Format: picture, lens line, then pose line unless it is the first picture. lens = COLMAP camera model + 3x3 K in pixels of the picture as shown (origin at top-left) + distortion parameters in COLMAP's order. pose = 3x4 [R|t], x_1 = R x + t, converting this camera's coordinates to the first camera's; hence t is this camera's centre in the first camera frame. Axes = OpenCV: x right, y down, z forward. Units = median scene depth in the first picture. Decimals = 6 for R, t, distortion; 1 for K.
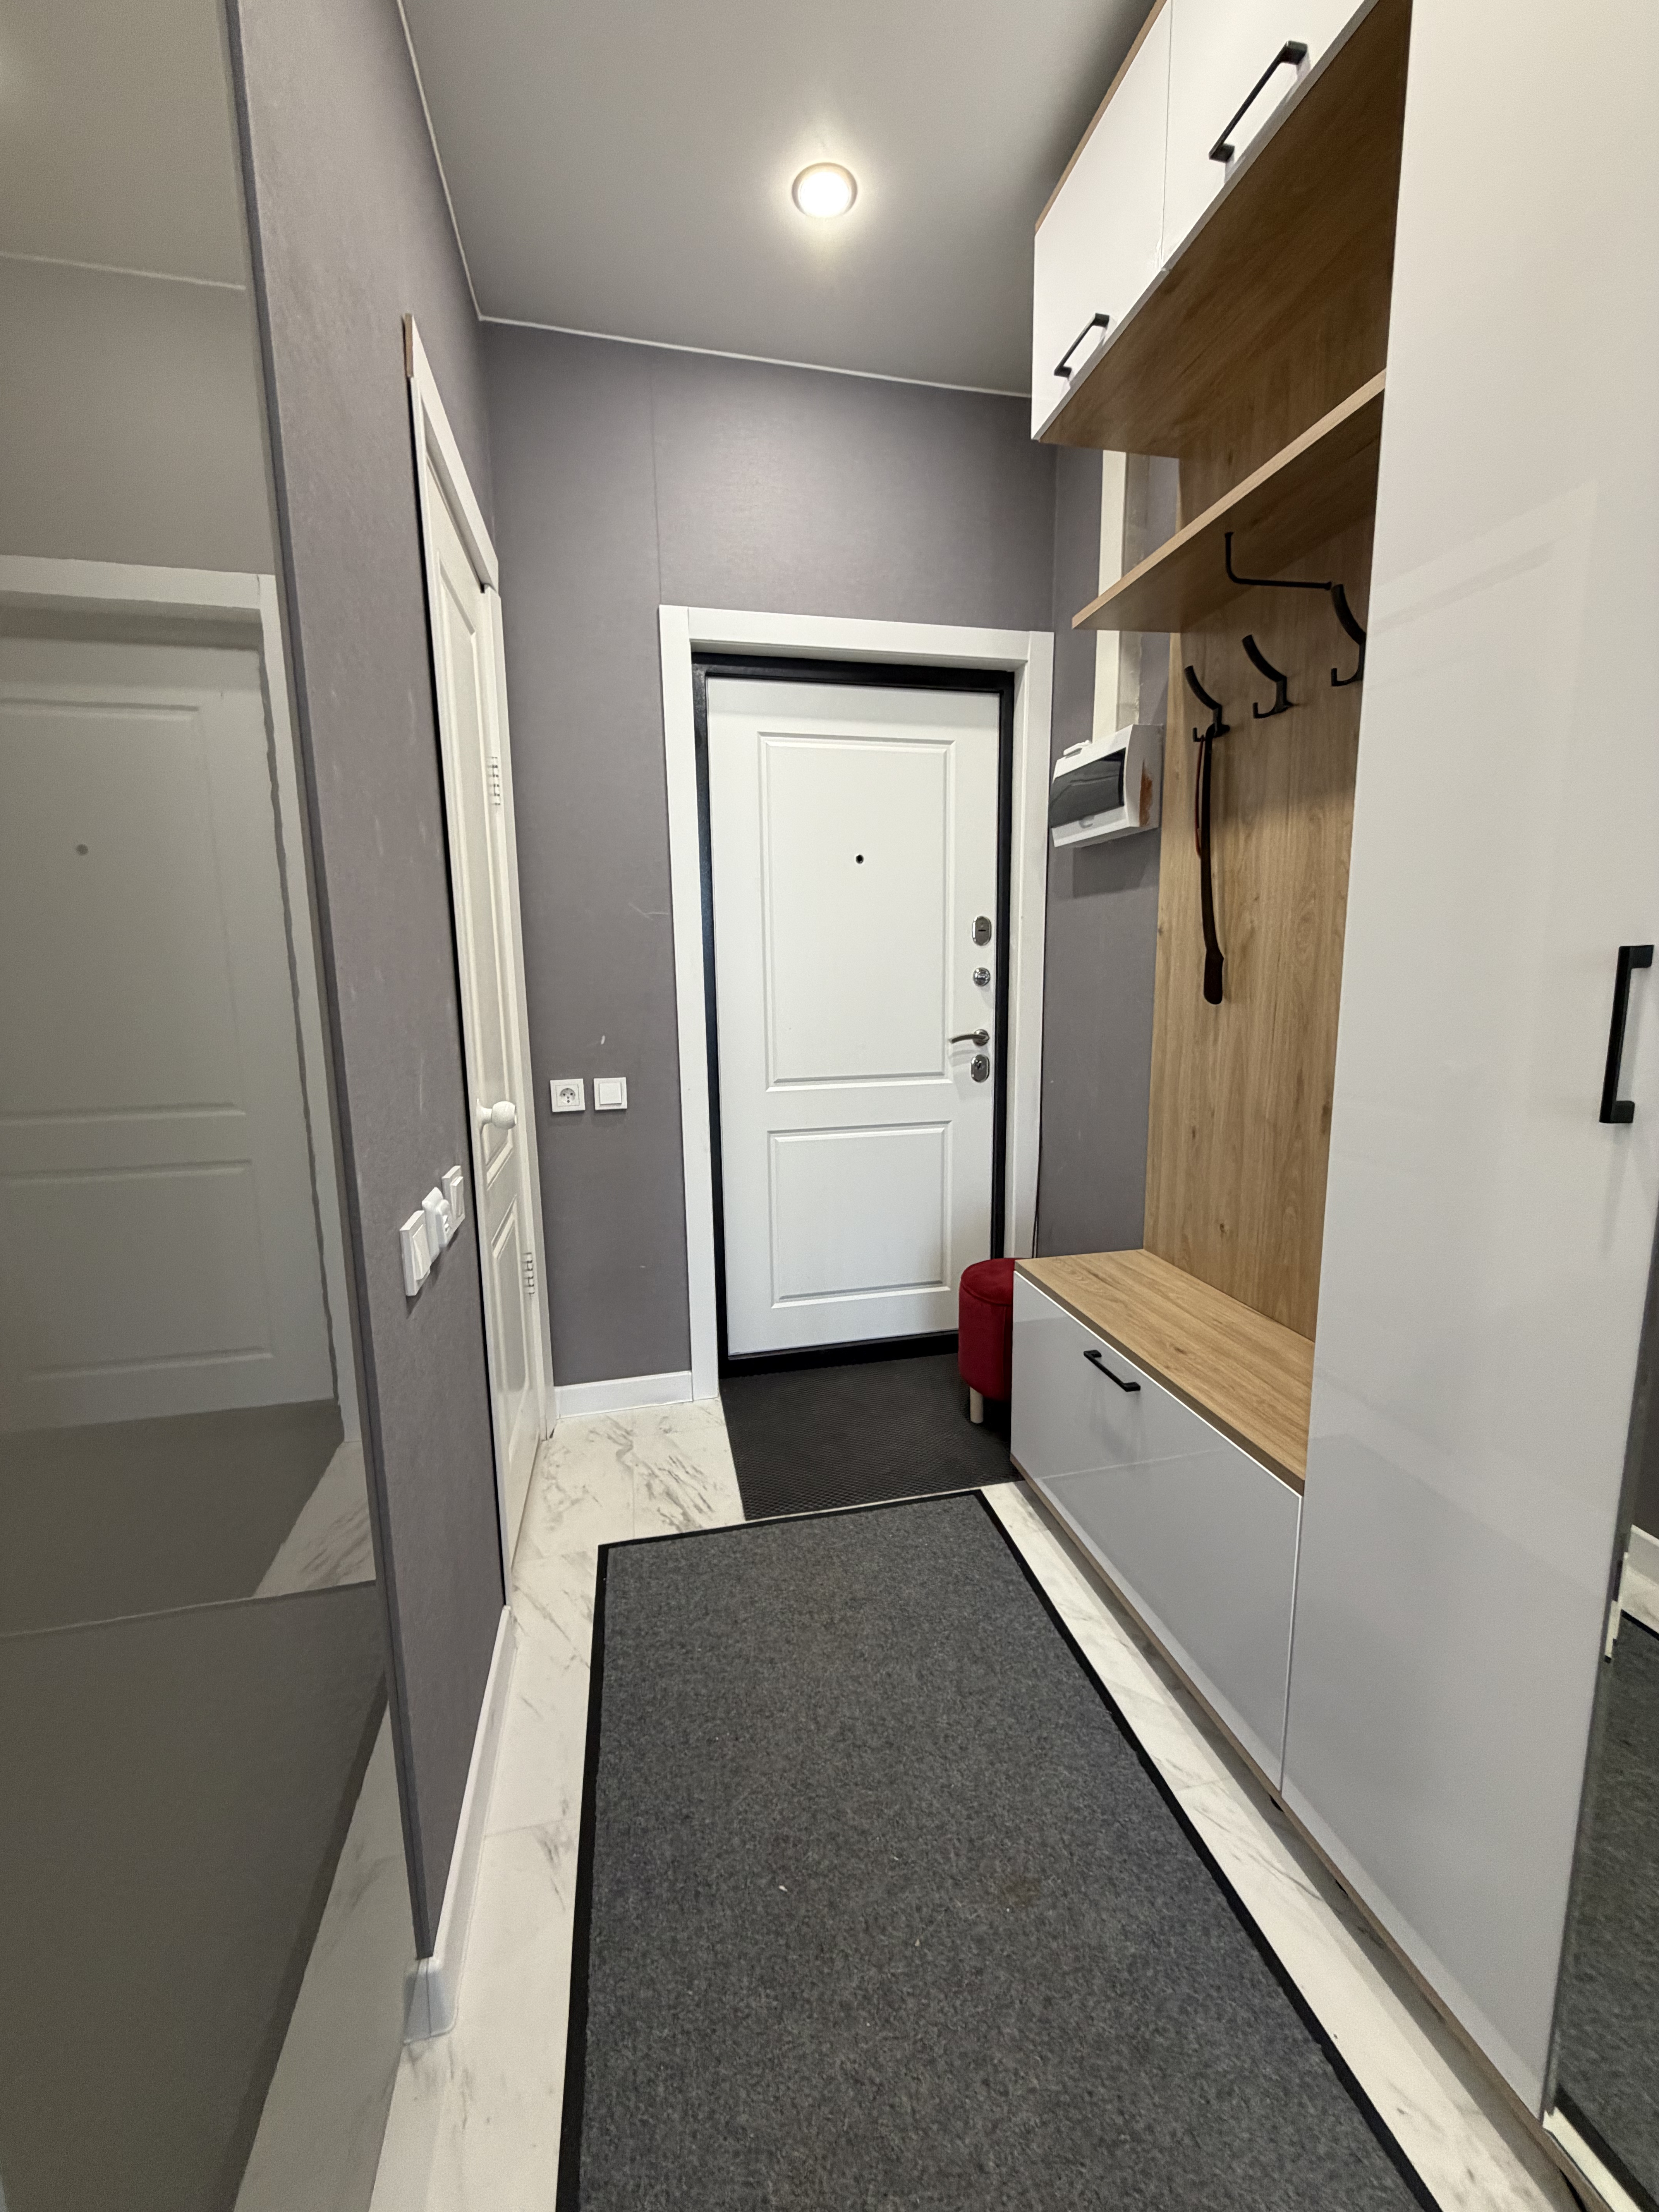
lens RADIAL K [[884.8, 0, 835.6], [0, 884.8, 1102.5], [0, 0, 1]] dist [0.000457, -0.000158]
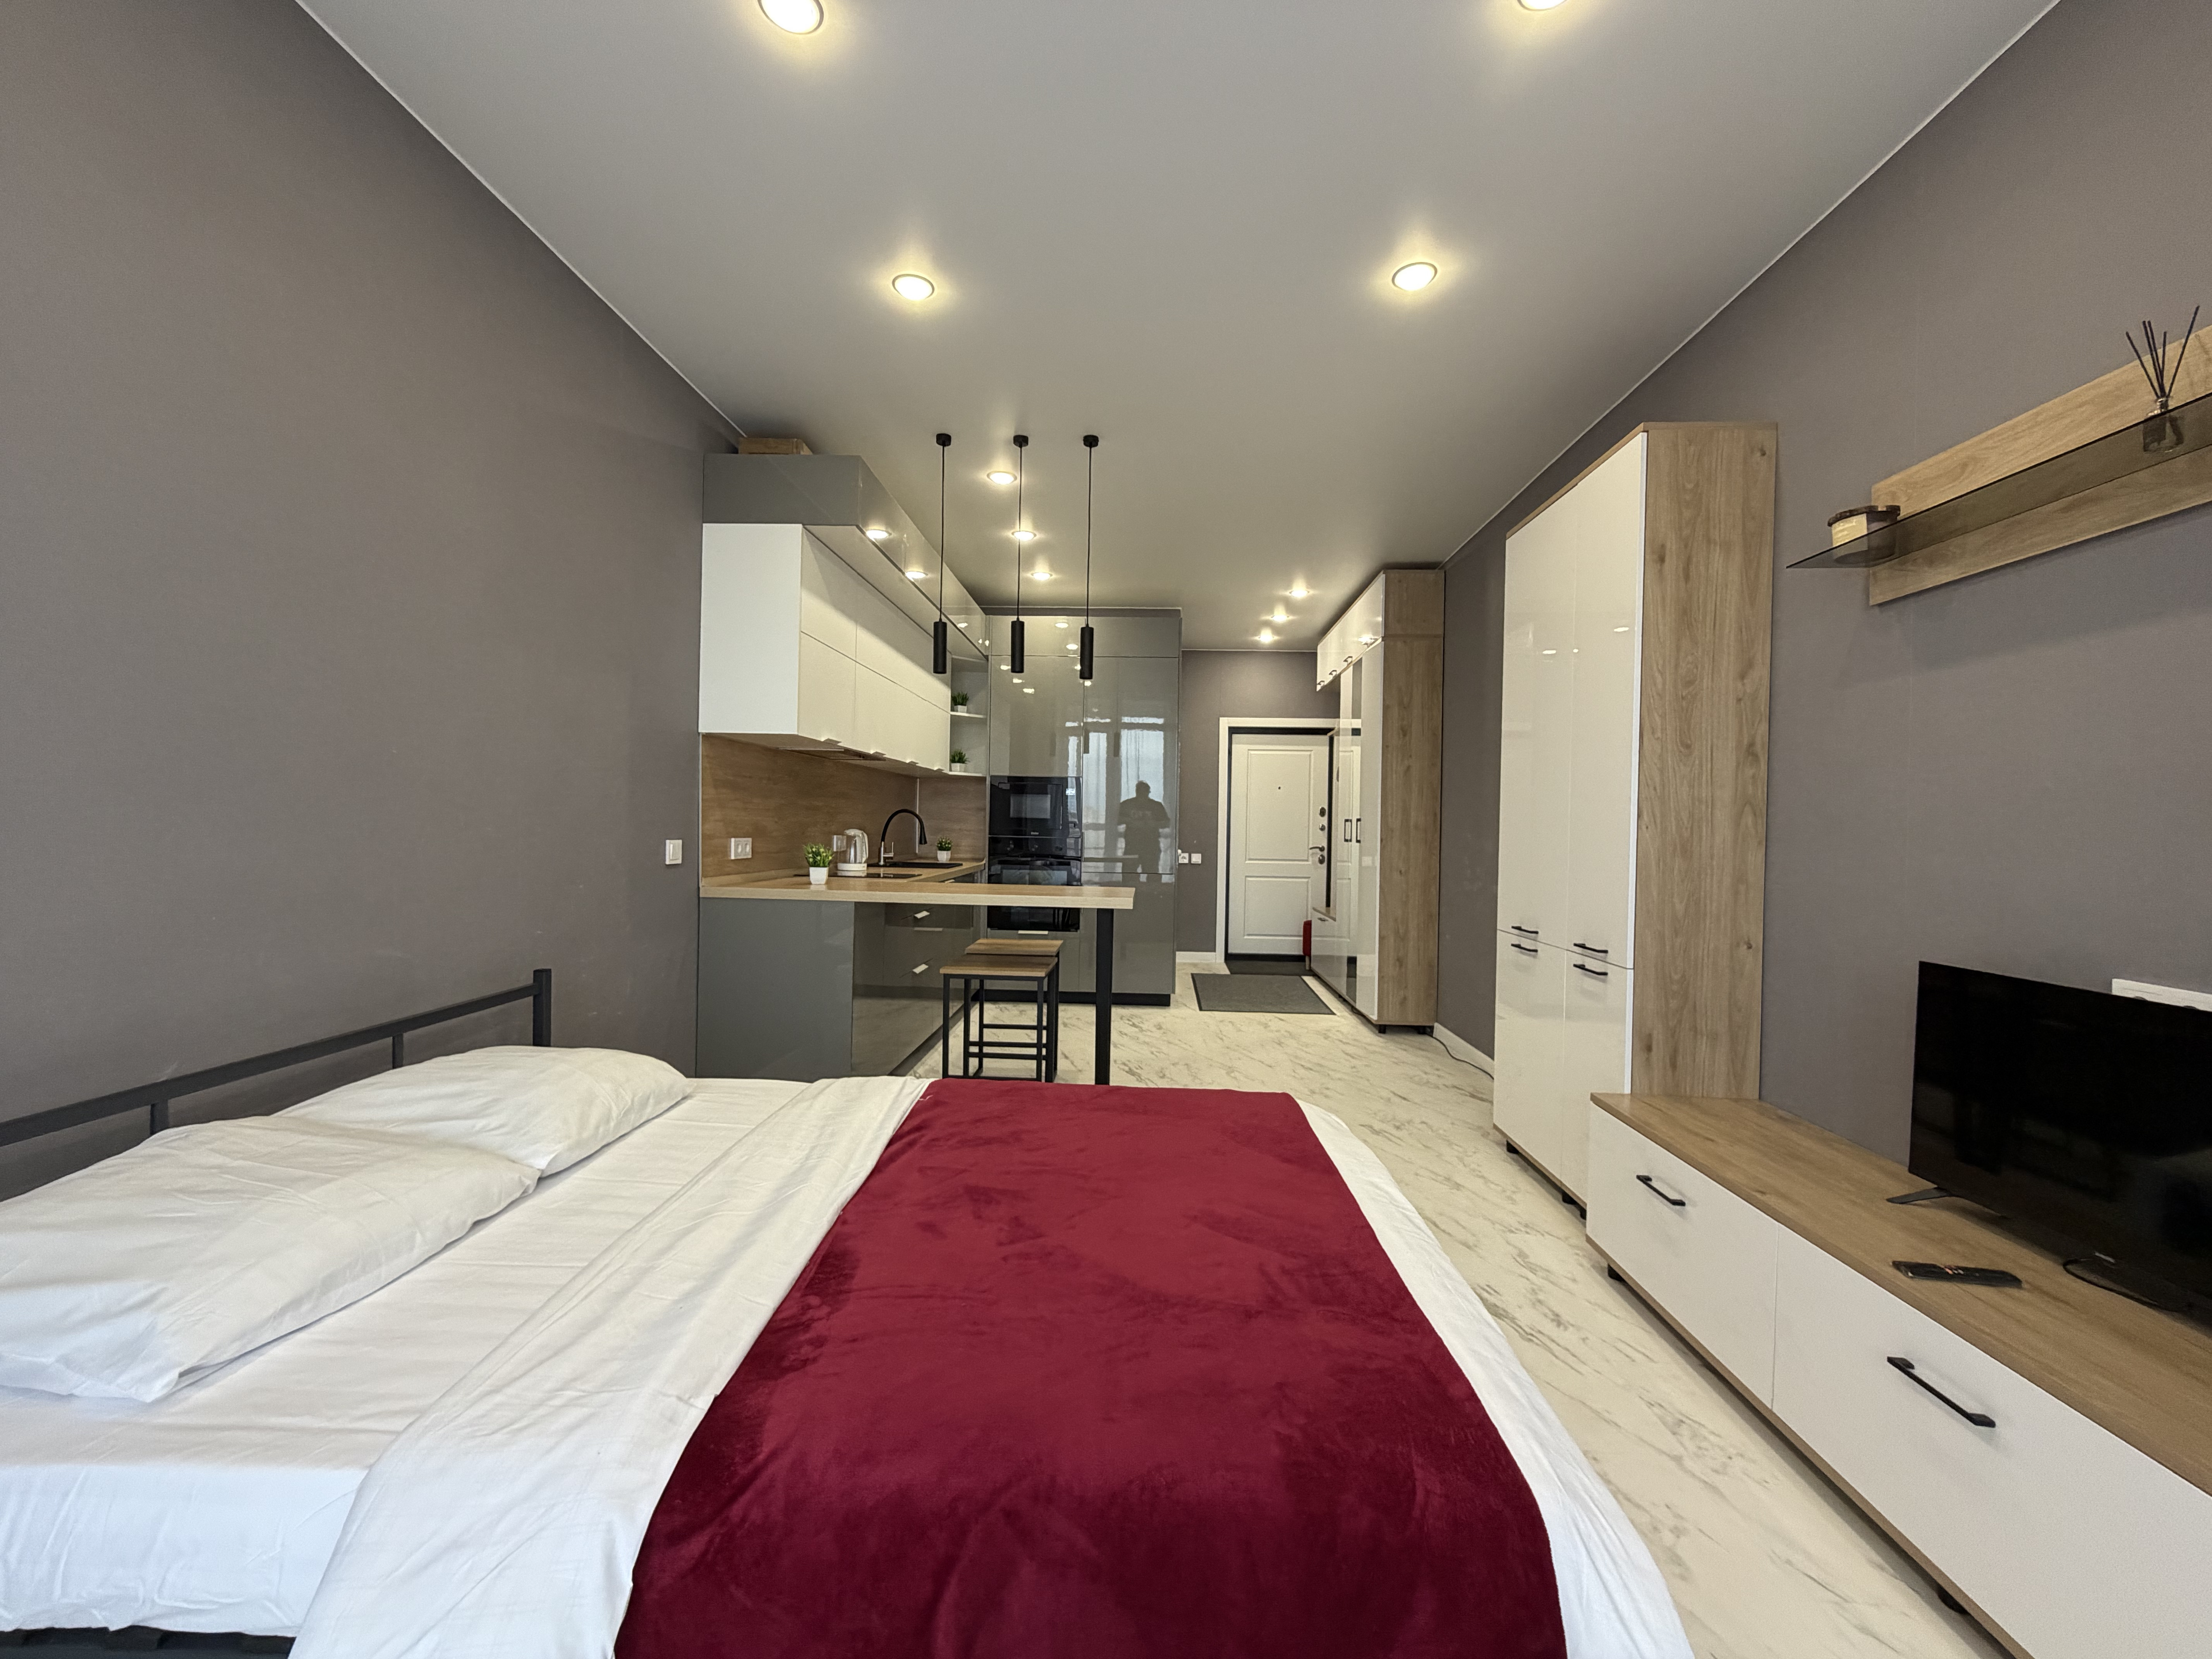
lens RADIAL K [[884.8, 0, 1113.3], [0, 884.8, 827.1], [0, 0, 1]] dist [0.000457, -0.000158]
pose [[0.963709, 0.030721, -0.265183, 0.434490], [-0.071806, 0.986578, -0.146658, 0.524613], [0.257118, 0.160378, 0.952979, -3.074383]]
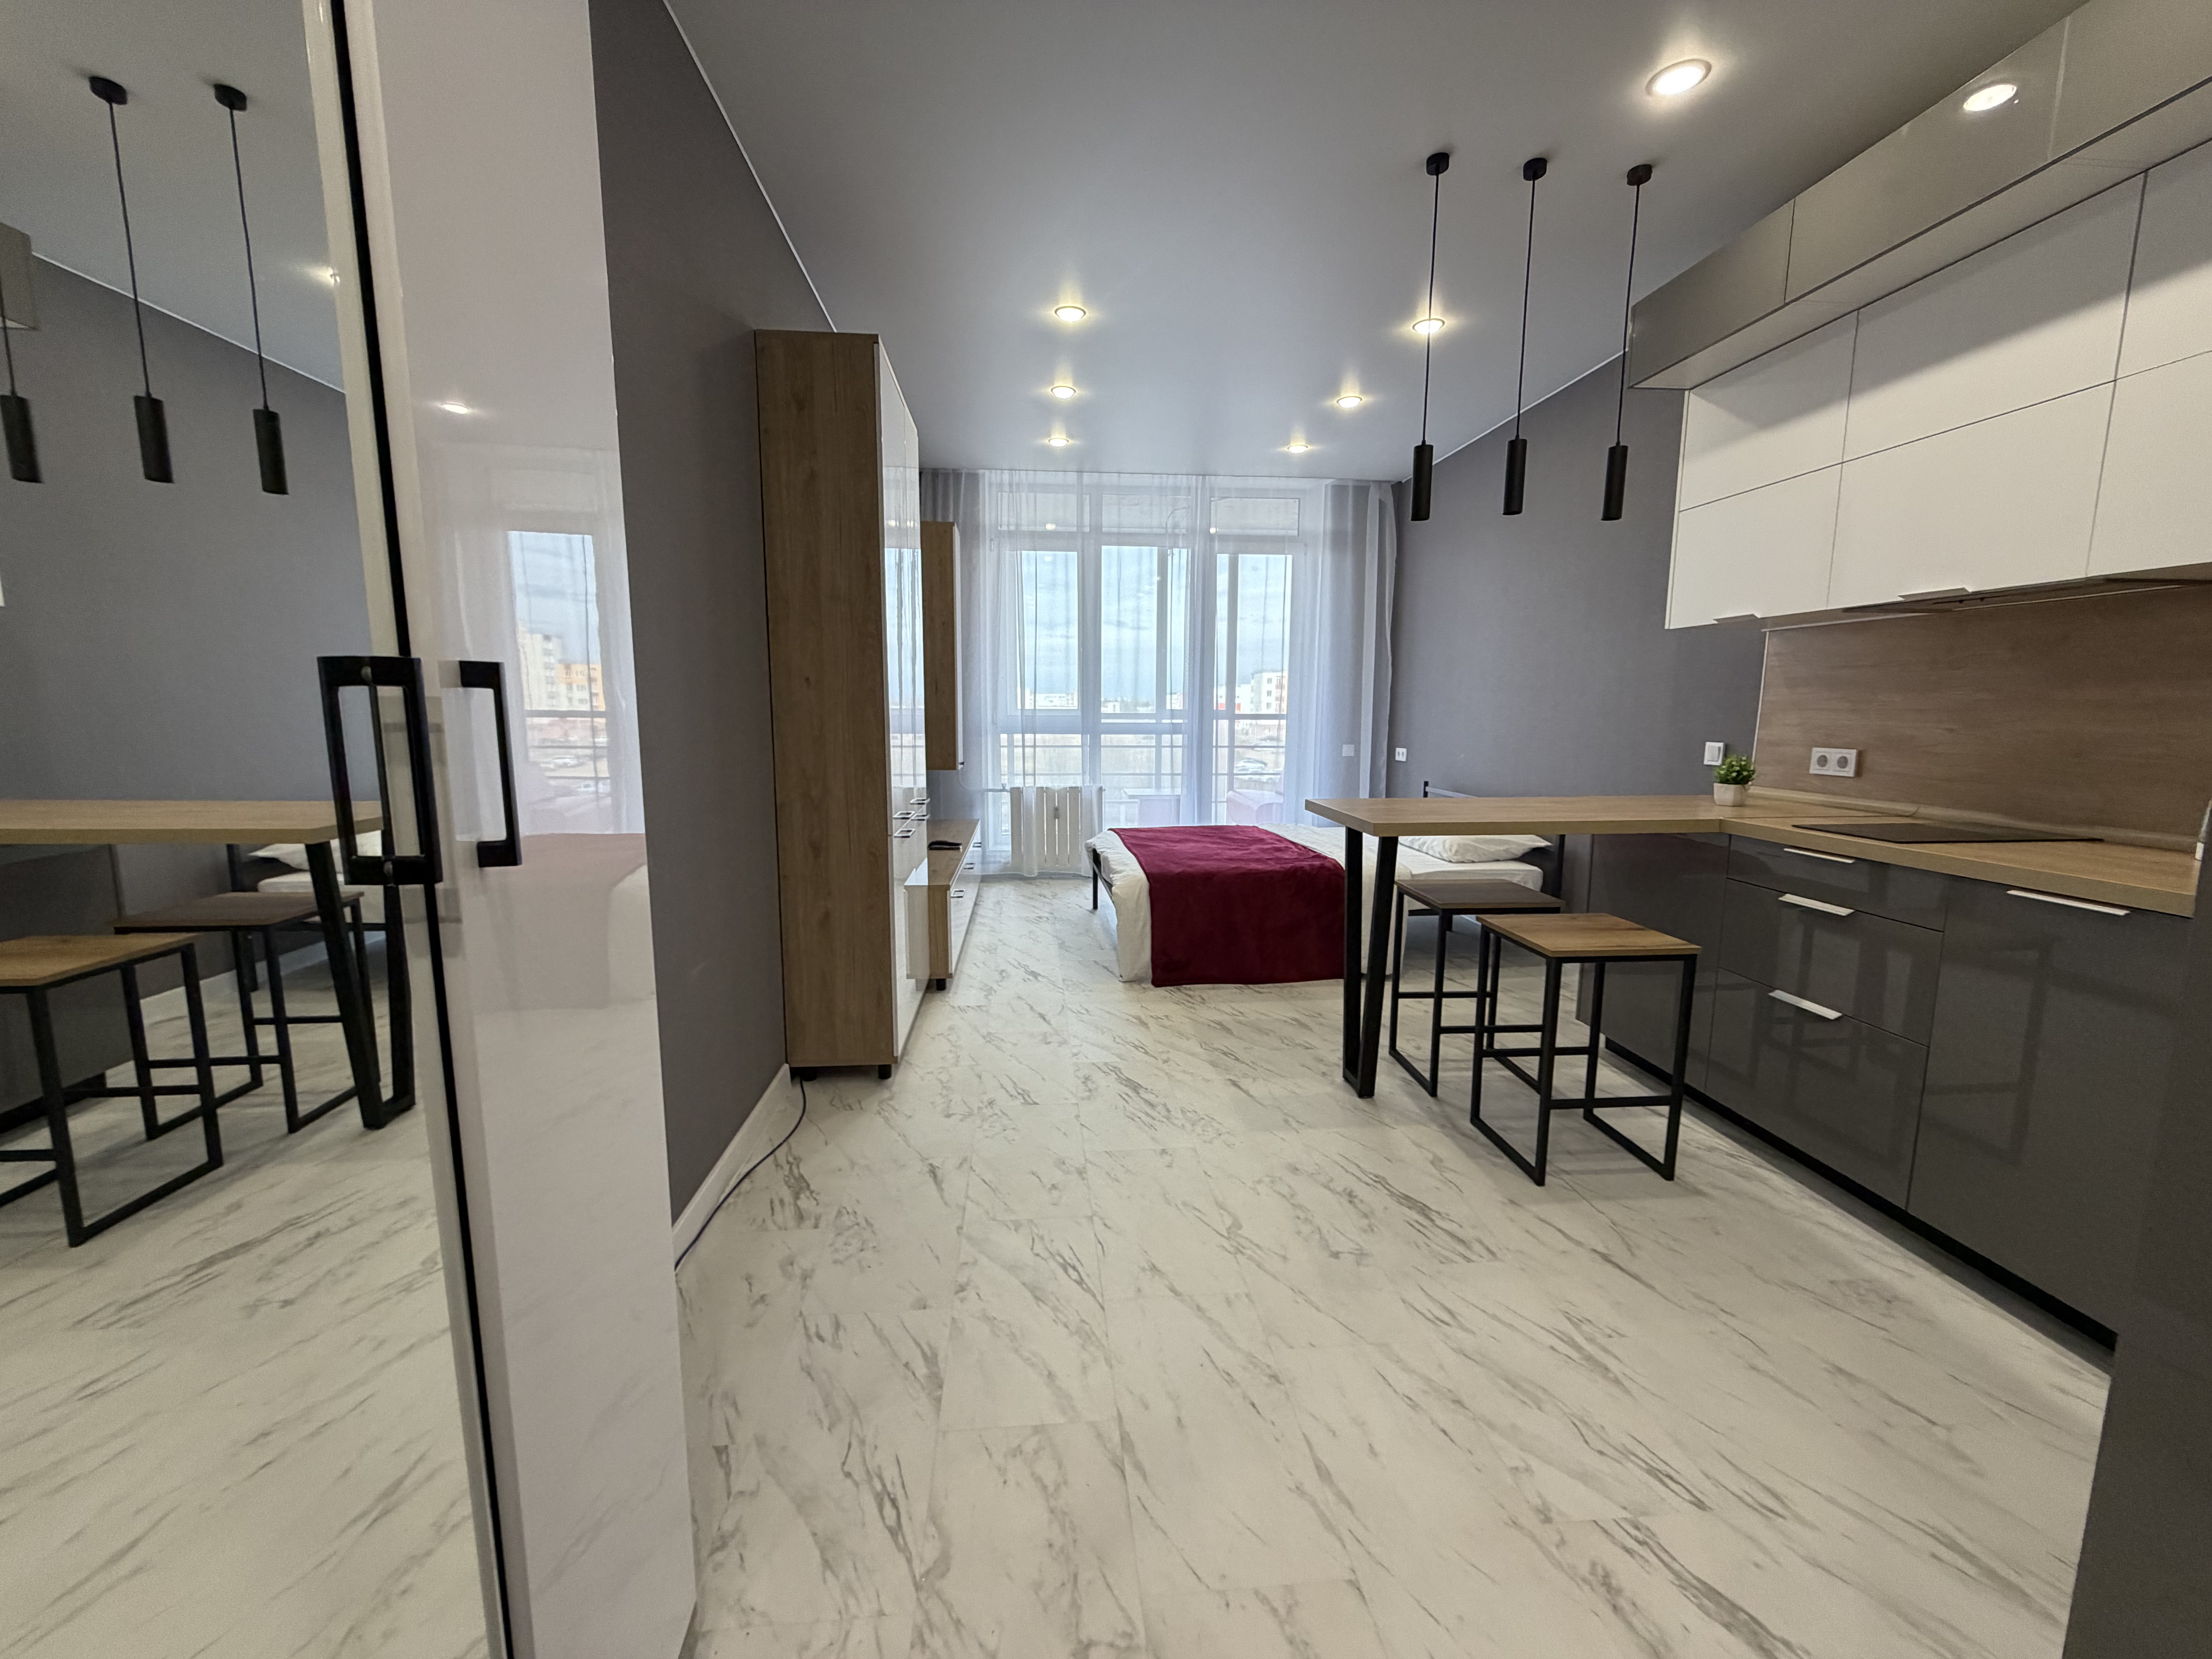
lens RADIAL K [[884.8, 0, 1101.0], [0, 884.8, 828.1], [0, 0, 1]] dist [0.000457, -0.000158]
pose [[-0.989480, -0.011942, 0.144174, 0.122960], [0.030200, 0.957581, 0.286578, -0.071788], [-0.141480, 0.287917, -0.947147, 0.536048]]
